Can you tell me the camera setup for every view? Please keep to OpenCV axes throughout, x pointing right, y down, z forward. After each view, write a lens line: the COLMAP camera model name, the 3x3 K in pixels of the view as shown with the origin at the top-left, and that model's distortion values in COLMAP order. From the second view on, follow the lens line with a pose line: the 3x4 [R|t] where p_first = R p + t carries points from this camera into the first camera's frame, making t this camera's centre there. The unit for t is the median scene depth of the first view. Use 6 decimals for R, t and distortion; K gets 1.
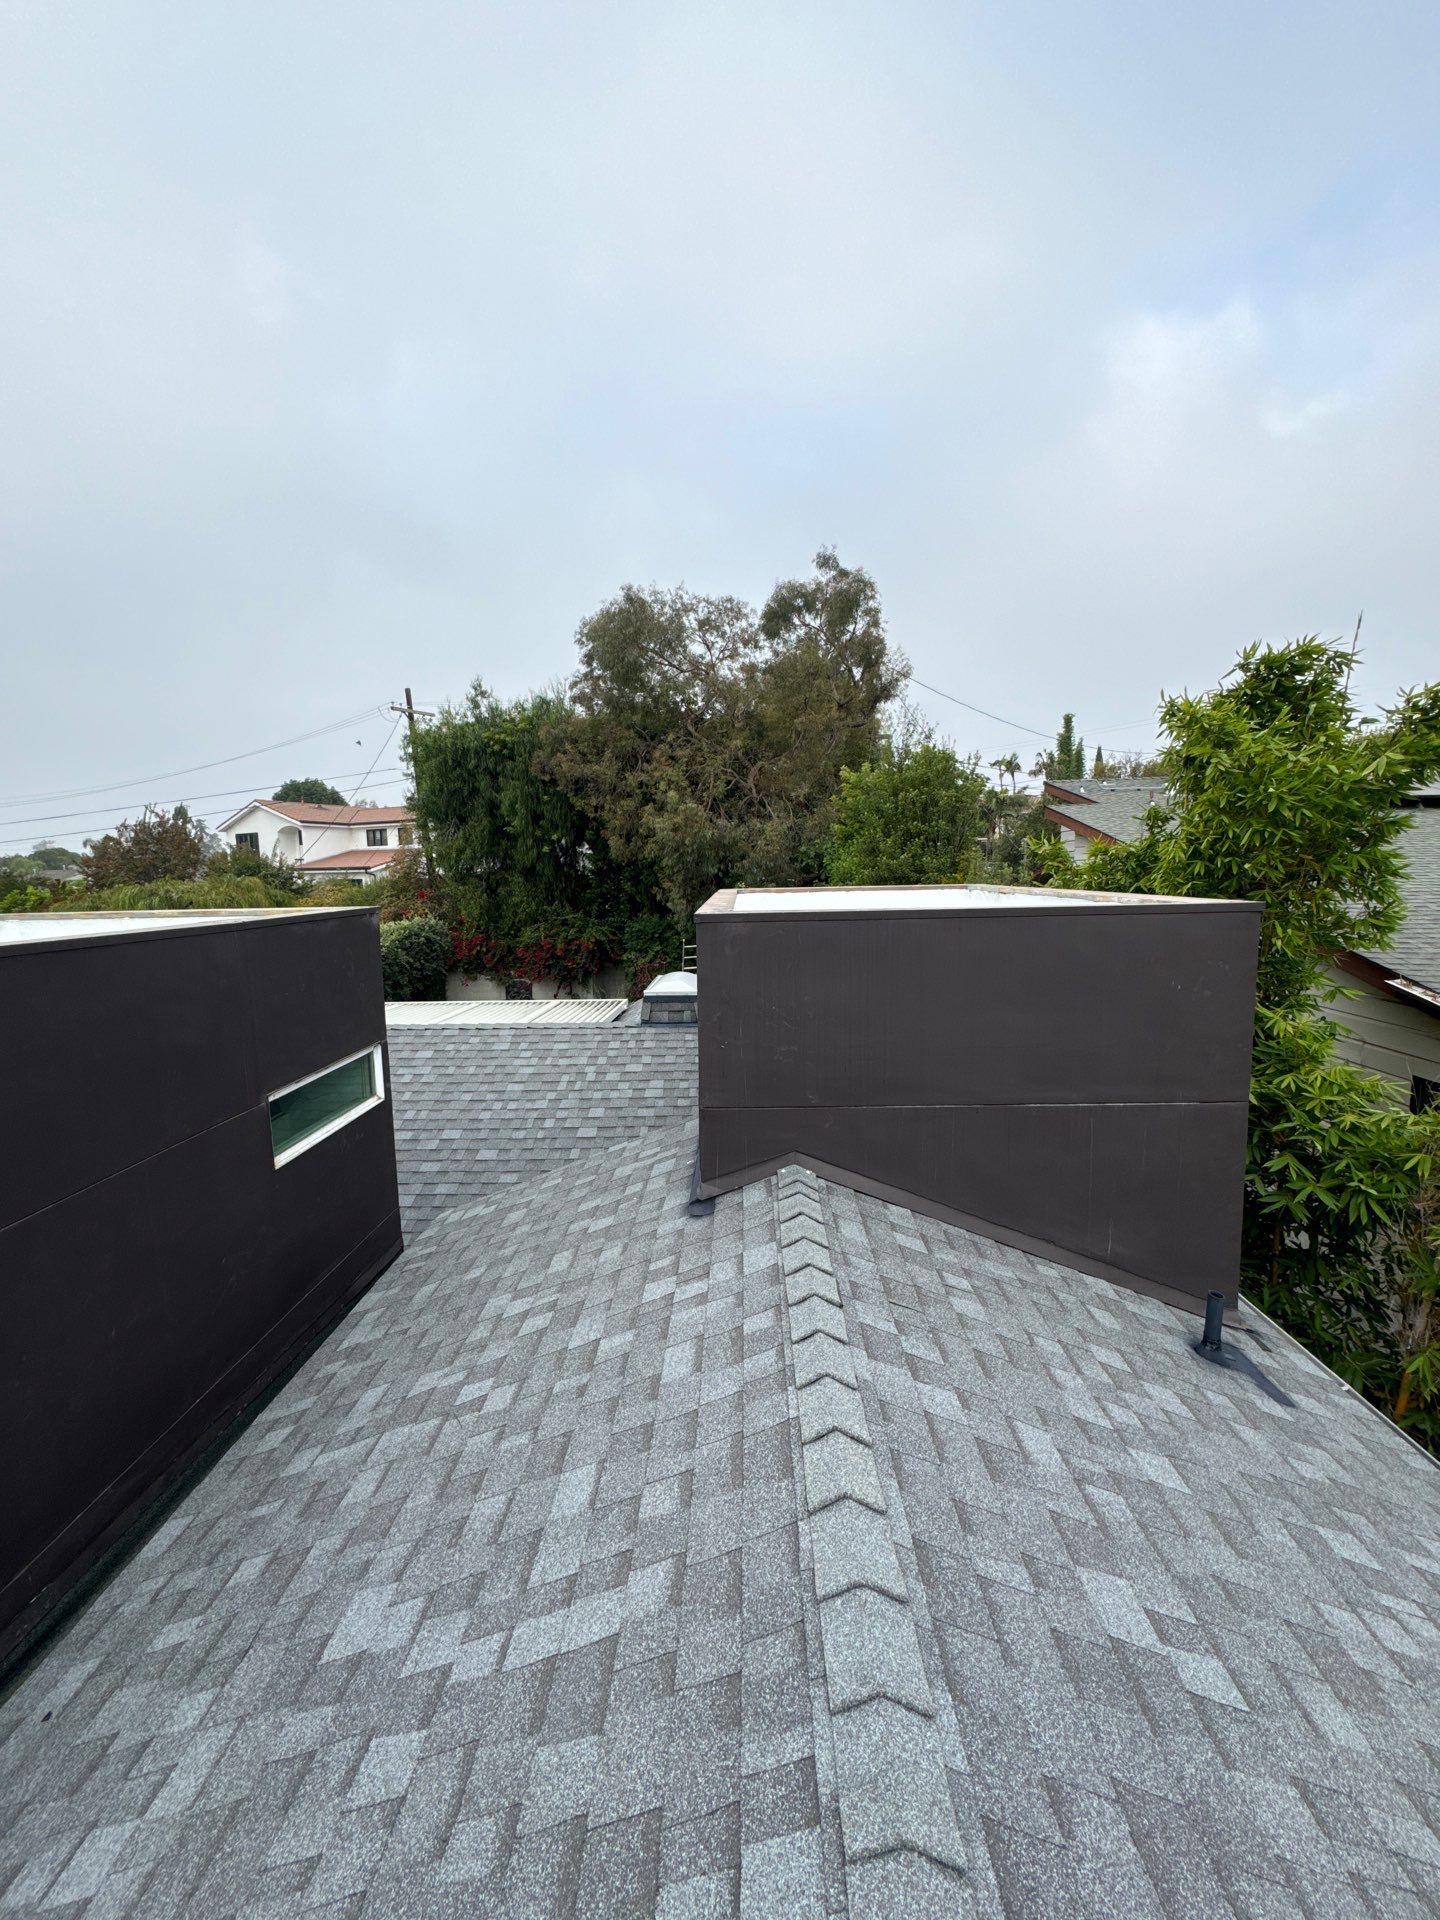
lens RADIAL K [[763.7, 0, 725.2], [0, 763.7, 956.8], [0, 0, 1]] dist [-0.002056, 0.000546]
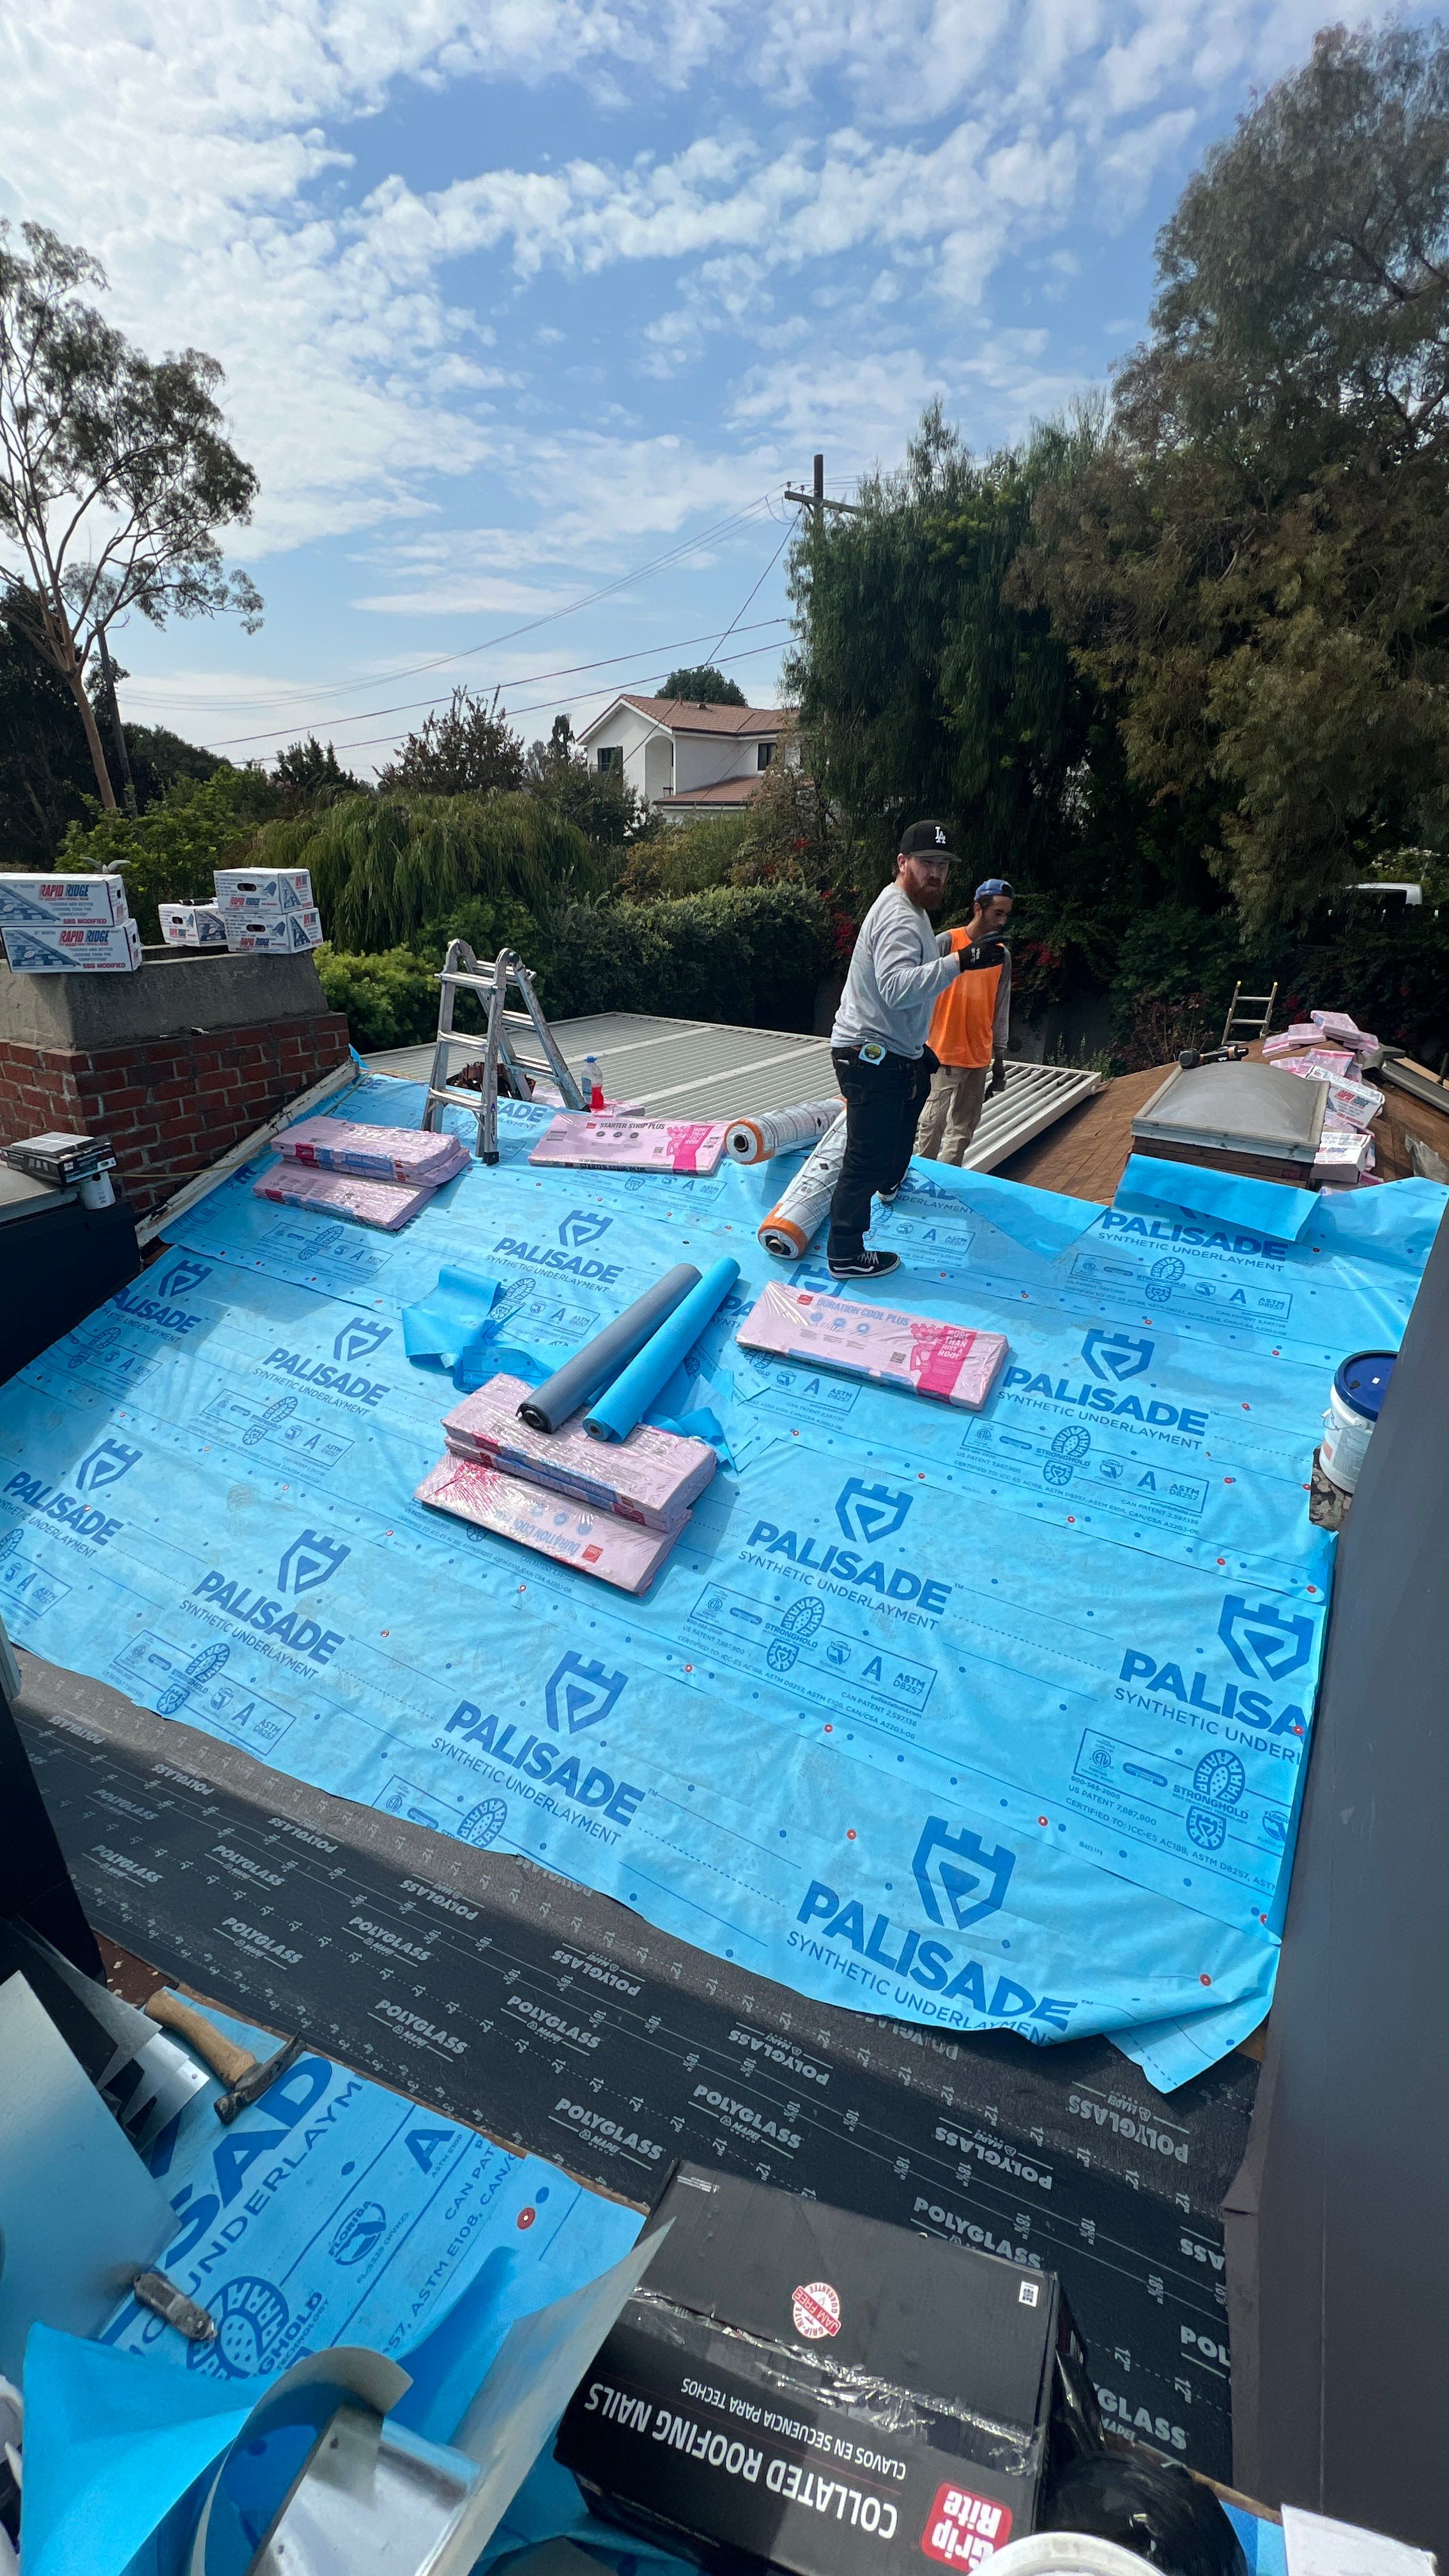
lens RADIAL K [[1031.0, 0, 715.5], [0, 1031.0, 1275.7], [0, 0, 1]] dist [0.000007, -0.001450]
pose [[0.878431, 0.225543, -0.421294, -0.025845], [-0.092193, 0.945035, 0.313703, -0.007830], [0.468892, -0.236726, 0.850941, 0.200890]]
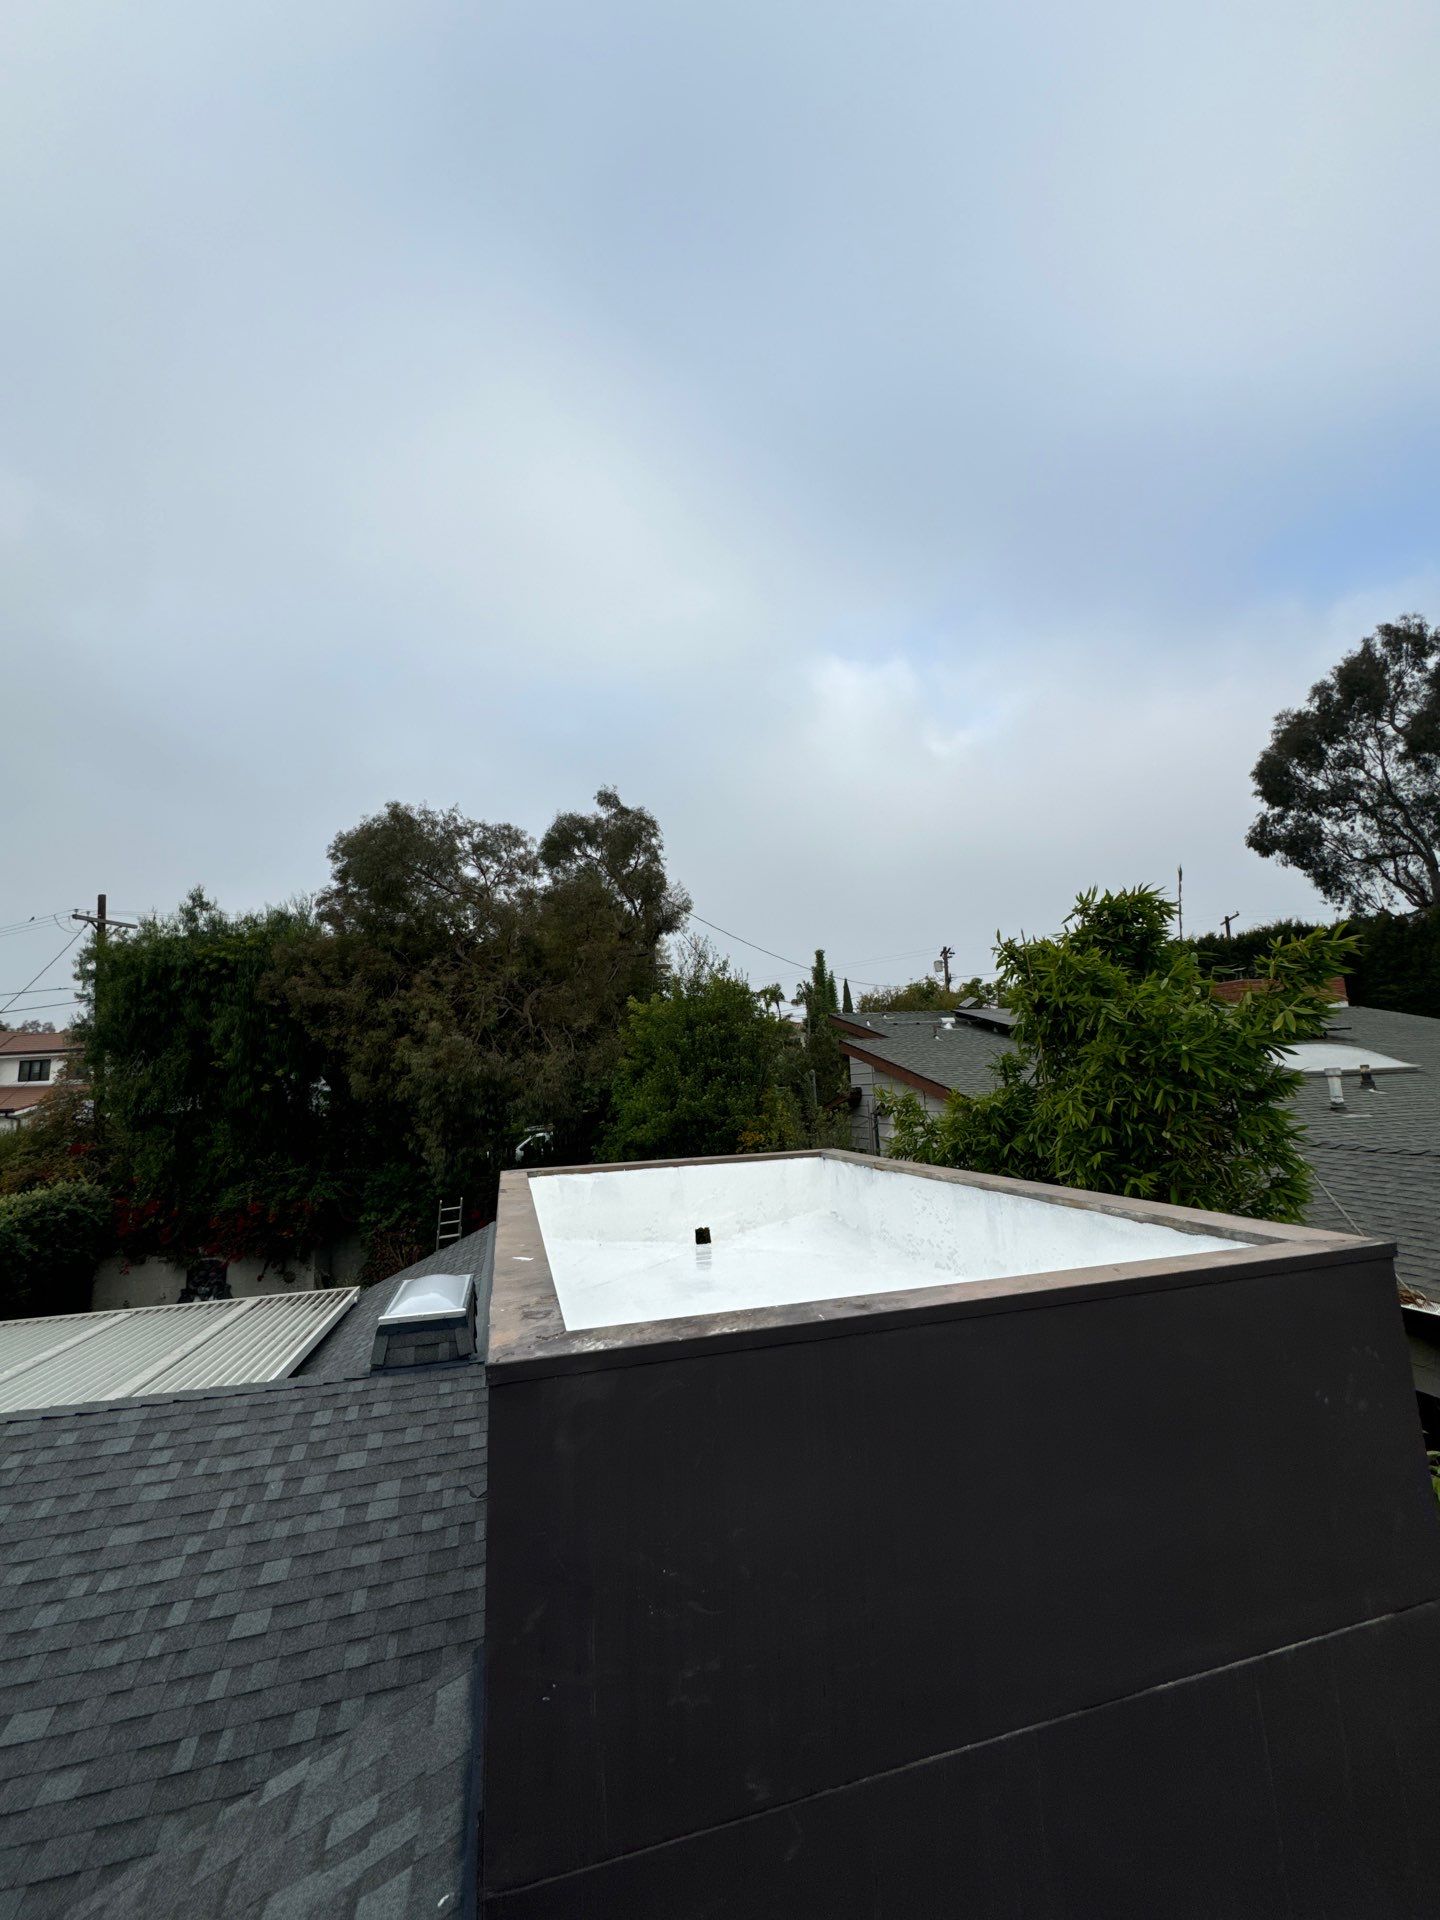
lens RADIAL K [[763.7, 0, 722.9], [0, 763.7, 958.1], [0, 0, 1]] dist [-0.002056, 0.000546]
pose [[0.957012, 0.029639, 0.288529, -0.007044], [0.053406, 0.959751, -0.275729, -0.024347], [-0.285088, 0.279286, 0.916910, 0.076877]]
